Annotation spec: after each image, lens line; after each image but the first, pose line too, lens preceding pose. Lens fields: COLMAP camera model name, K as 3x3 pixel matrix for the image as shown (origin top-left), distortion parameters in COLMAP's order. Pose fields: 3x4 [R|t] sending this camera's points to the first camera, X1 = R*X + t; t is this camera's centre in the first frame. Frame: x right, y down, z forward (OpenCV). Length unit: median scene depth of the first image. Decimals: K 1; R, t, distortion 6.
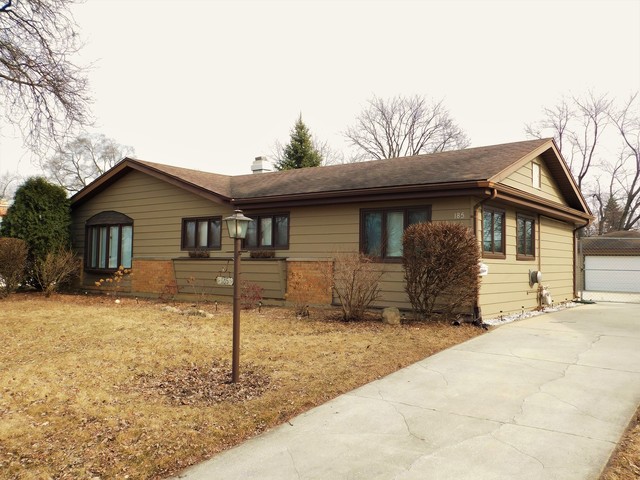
lens RADIAL K [[556.5, 0, 320.3], [0, 556.5, 239.8], [0, 0, 1]] dist [0.029107, -0.043080]
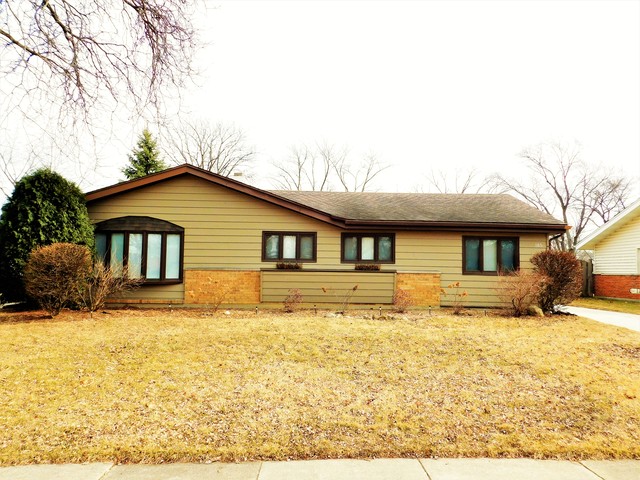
lens RADIAL K [[530.3, 0, 320.5], [0, 530.3, 239.5], [0, 0, 1]] dist [0.005925, -0.000595]
pose [[0.769624, 0.040906, 0.637185, -0.813593], [-0.032086, 0.999163, -0.025389, -0.001141], [-0.637690, -0.000905, 0.770292, 0.162742]]
